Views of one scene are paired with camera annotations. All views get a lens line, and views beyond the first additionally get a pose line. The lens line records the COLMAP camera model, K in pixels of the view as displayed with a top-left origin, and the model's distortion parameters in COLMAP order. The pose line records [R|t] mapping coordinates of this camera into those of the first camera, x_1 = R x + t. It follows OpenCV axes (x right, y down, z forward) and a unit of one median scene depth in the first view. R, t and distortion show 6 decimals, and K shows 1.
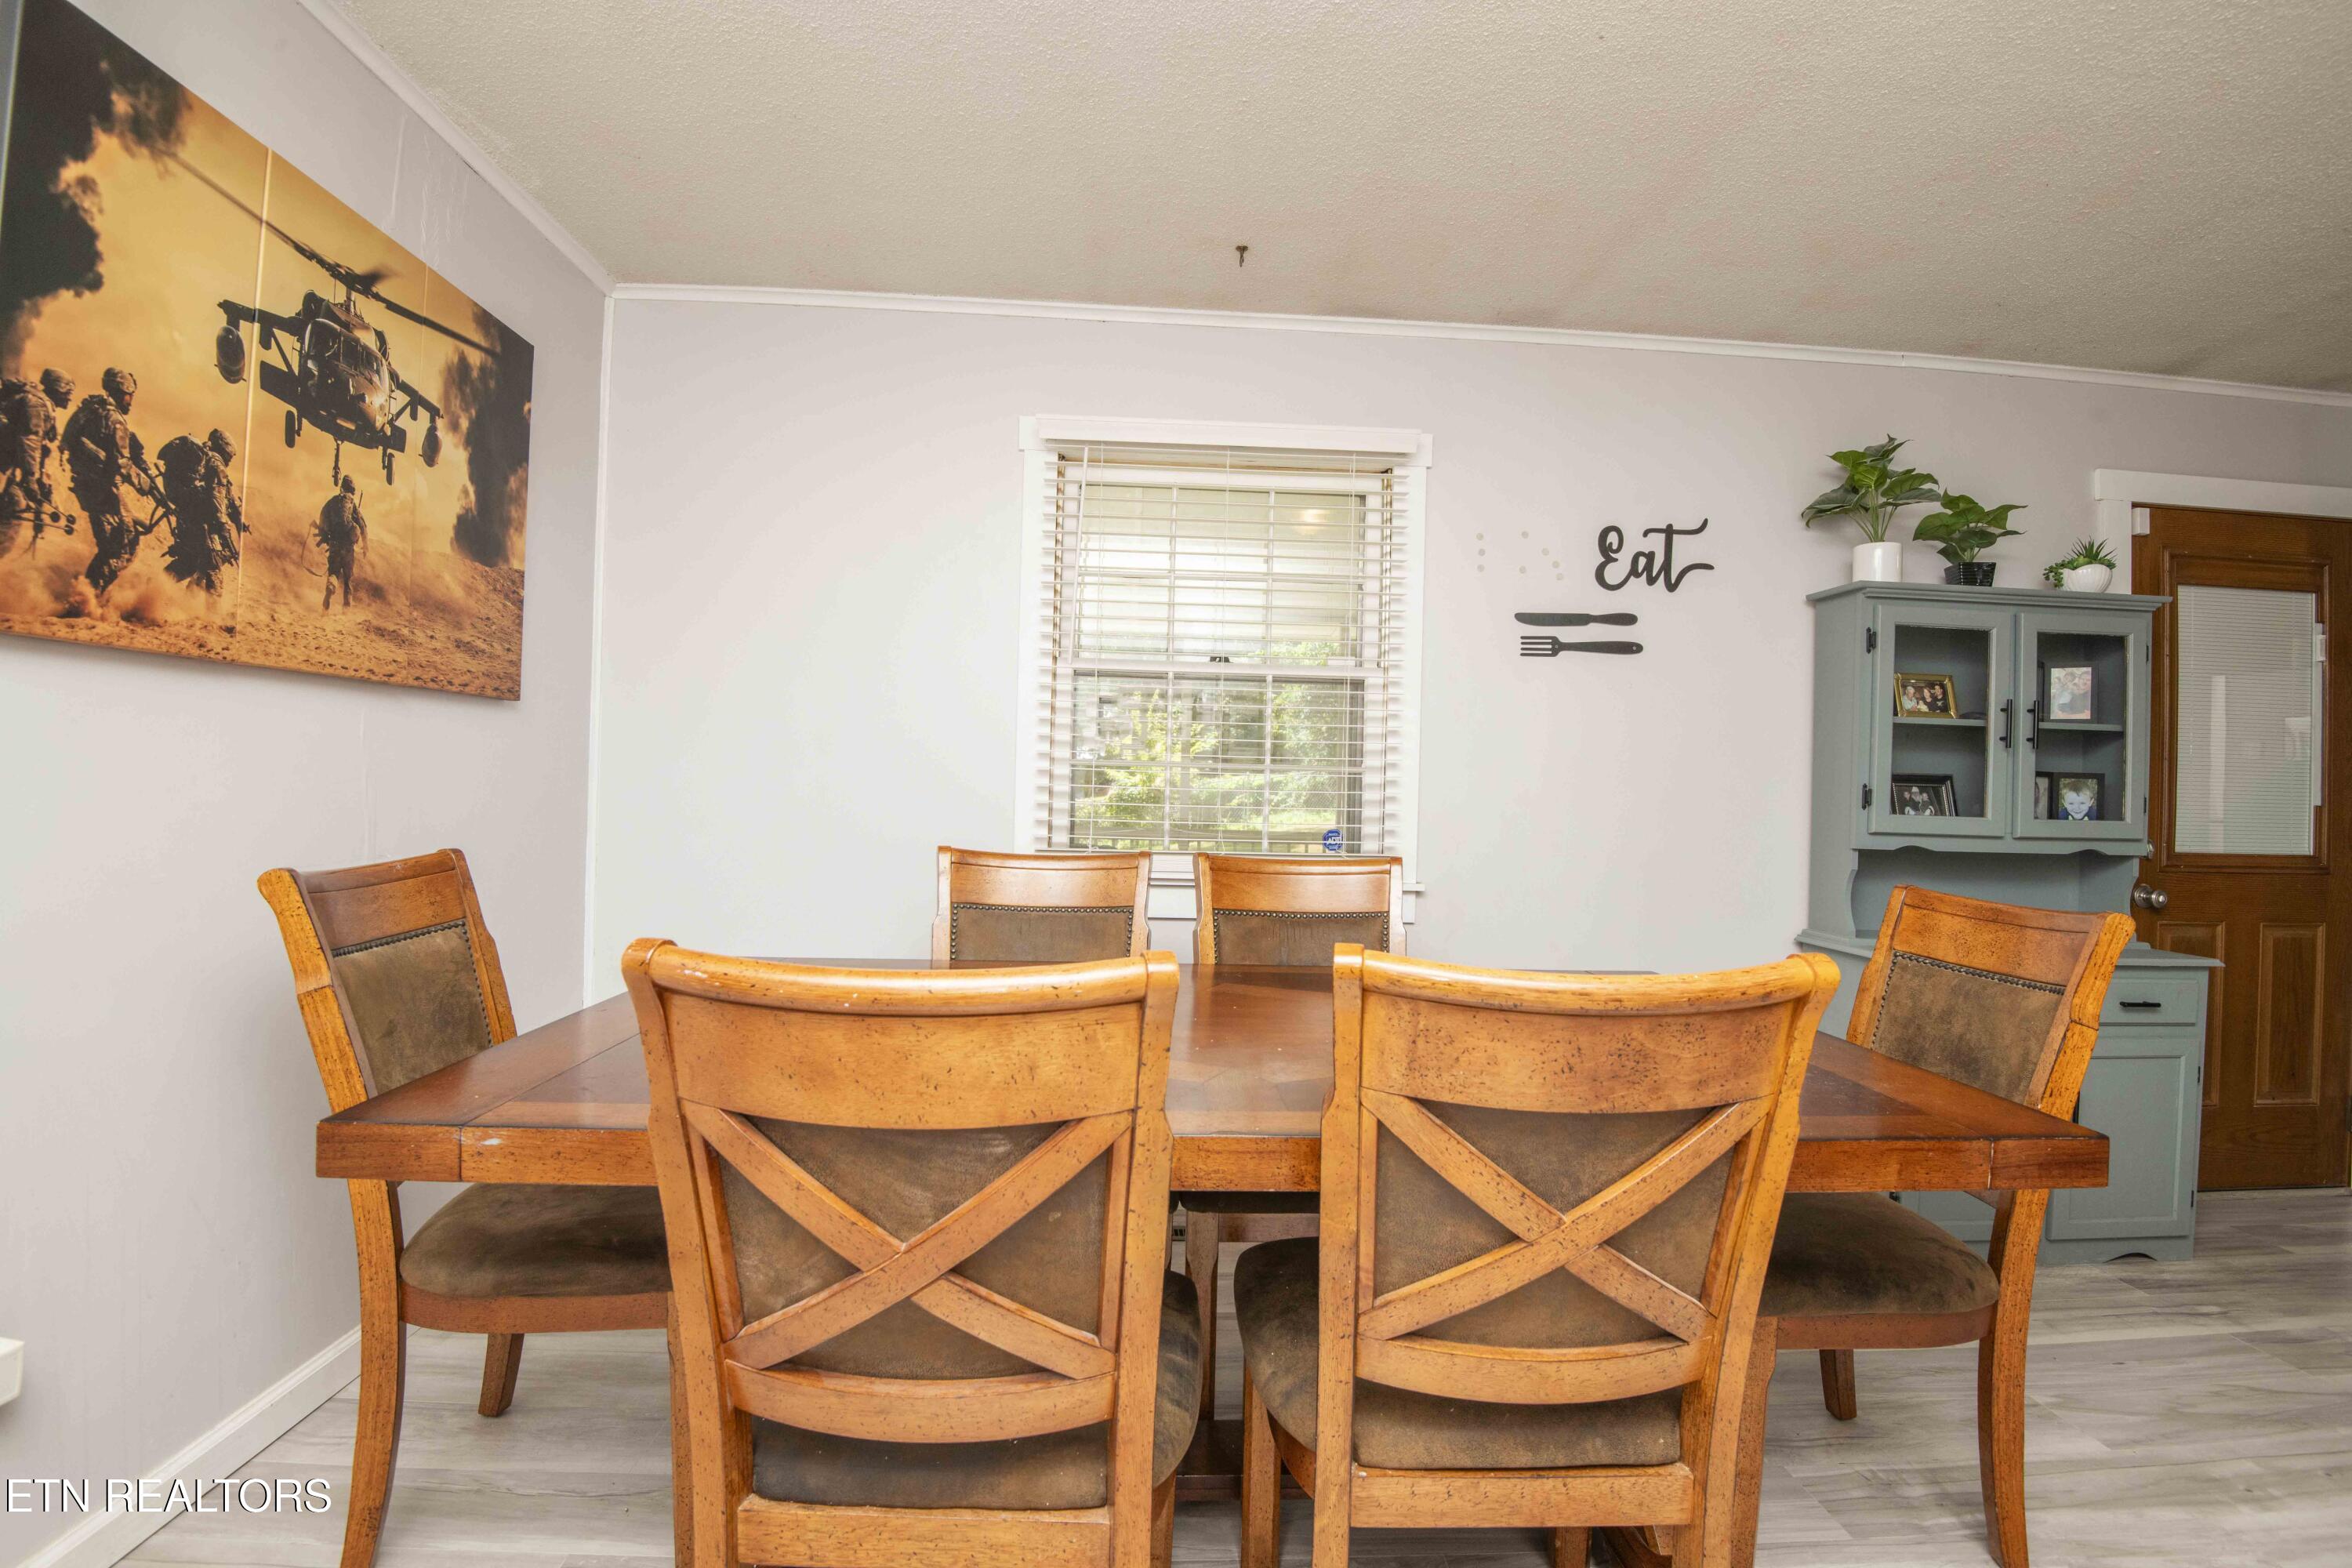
lens RADIAL K [[1085.5, 0, 1181.3], [0, 1085.5, 779.8], [0, 0, 1]] dist [-0.014829, -0.013614]
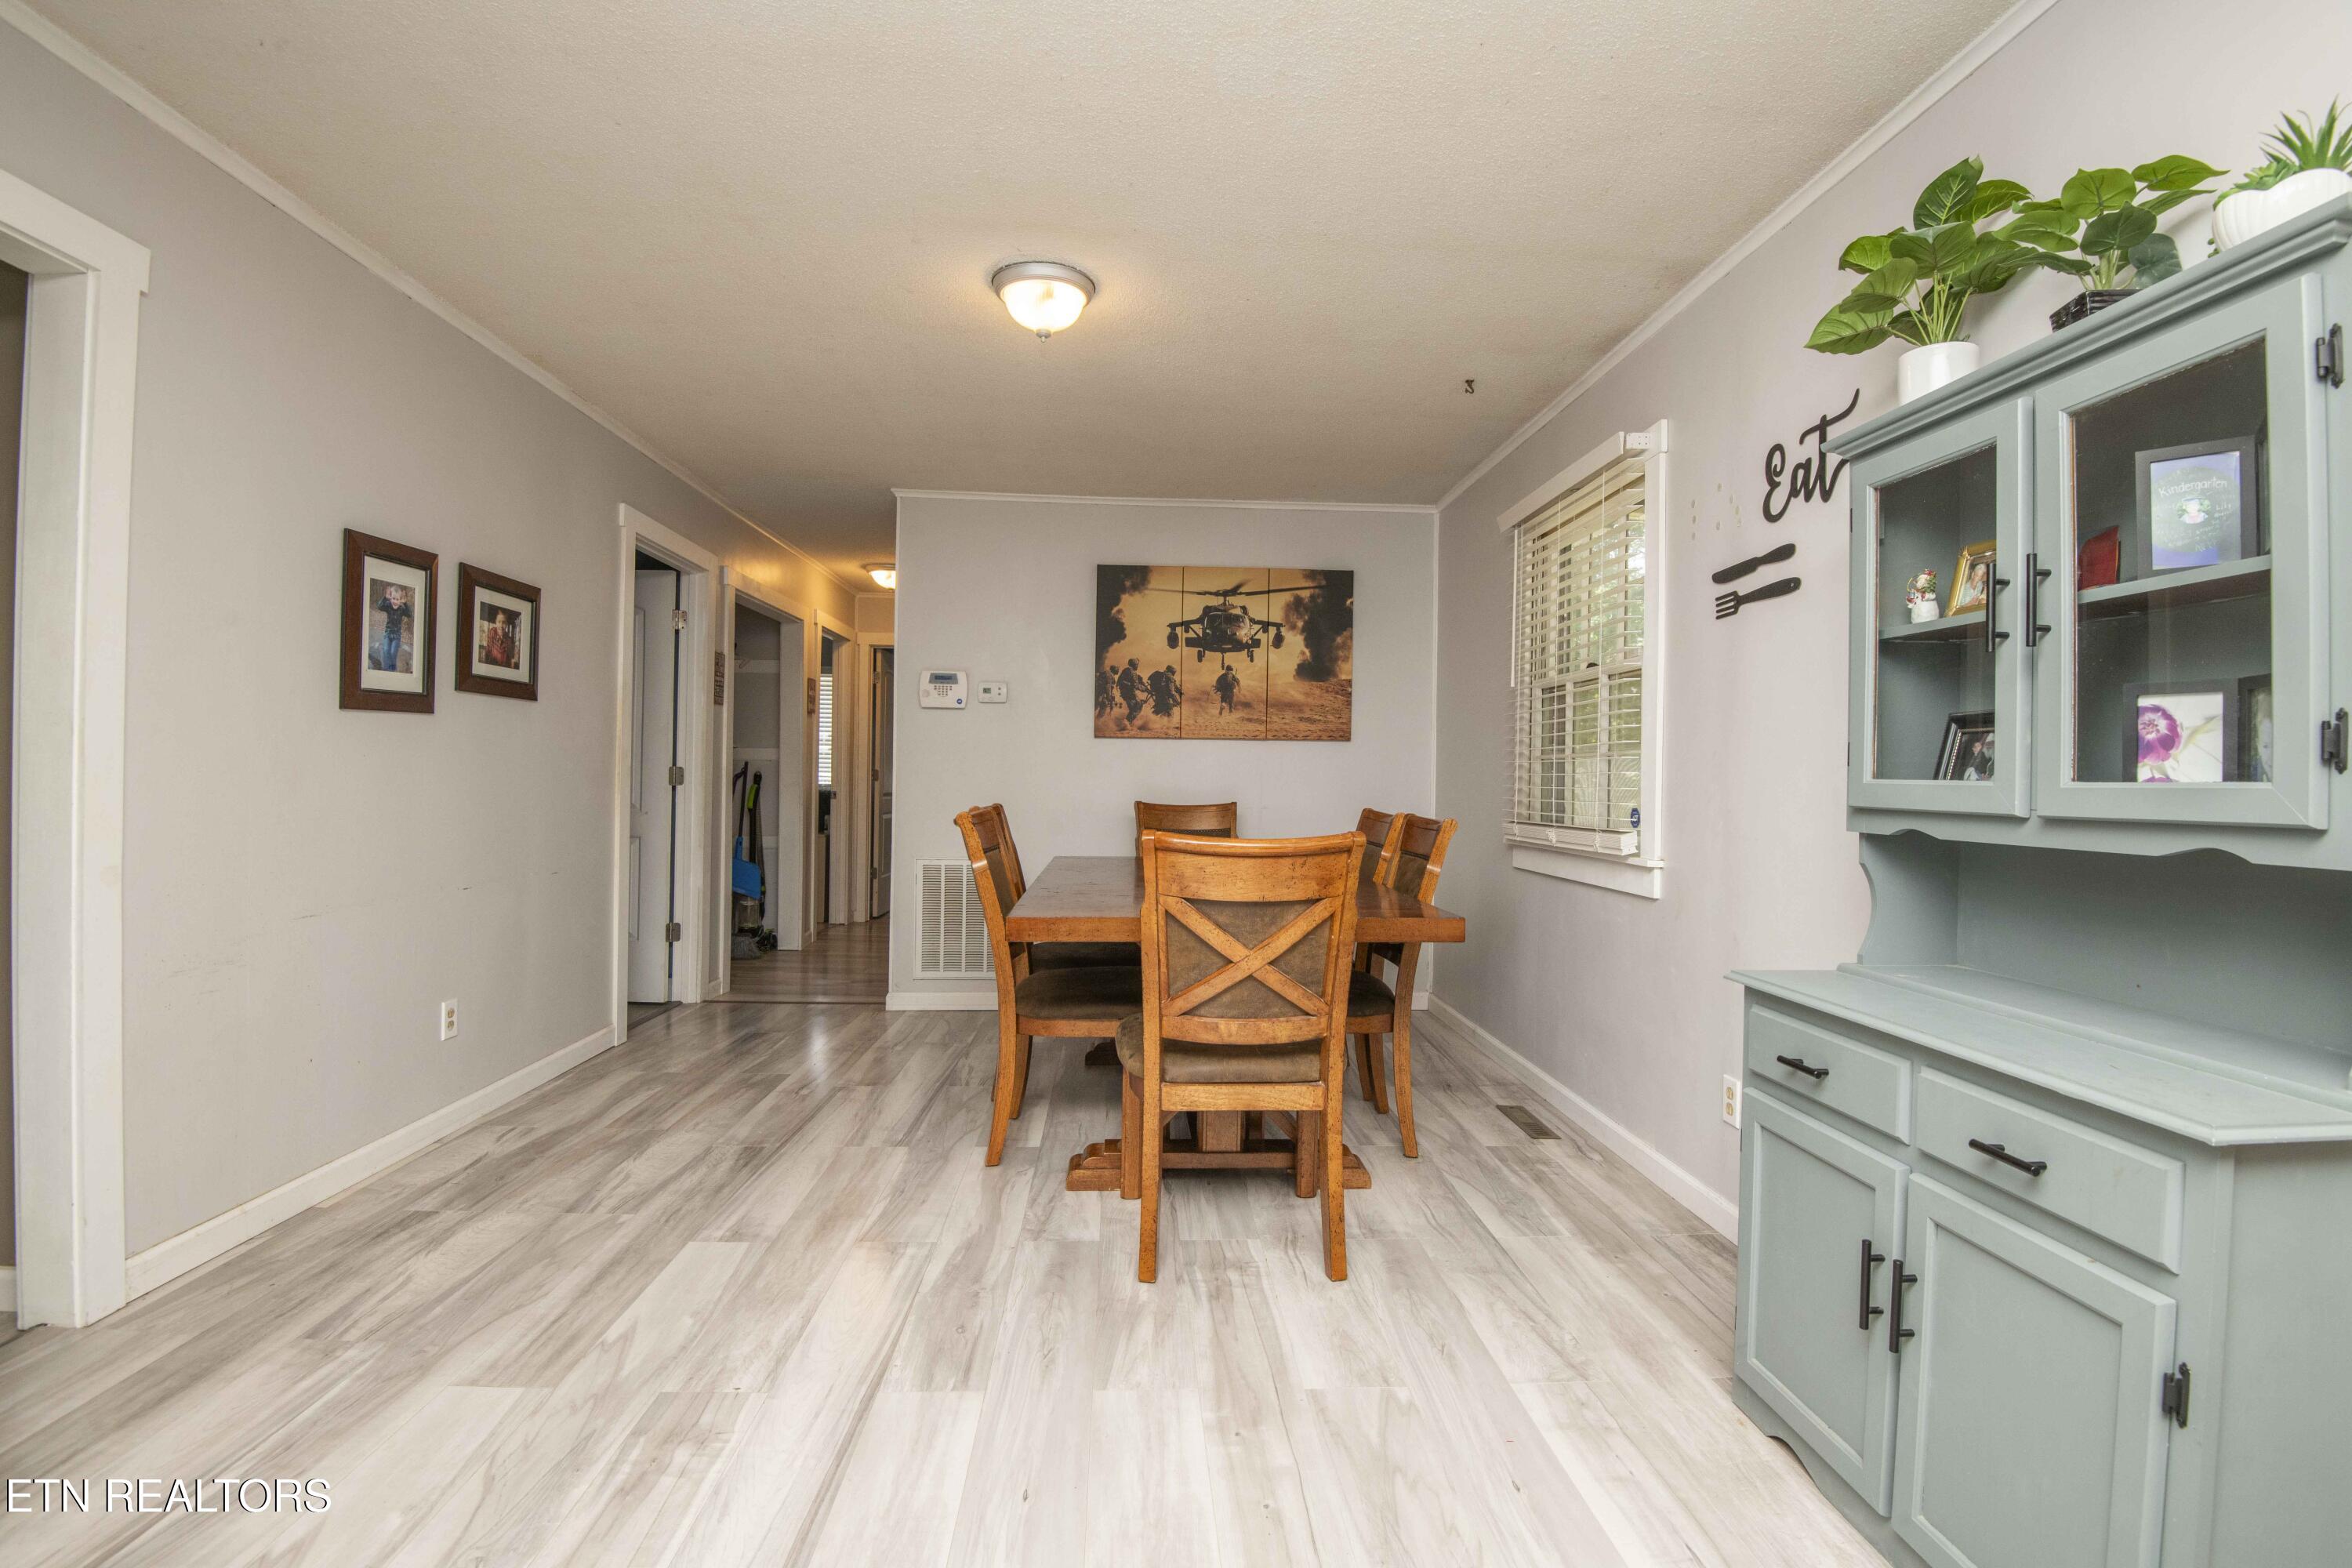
lens RADIAL K [[1085.5, 0, 1181.3], [0, 1085.5, 779.8], [0, 0, 1]] dist [-0.014829, -0.013614]
pose [[0.003964, -0.026598, -0.999638, 1.801011], [-0.010993, 0.999585, -0.026640, 0.075031], [0.999932, 0.011094, 0.003670, 0.797975]]
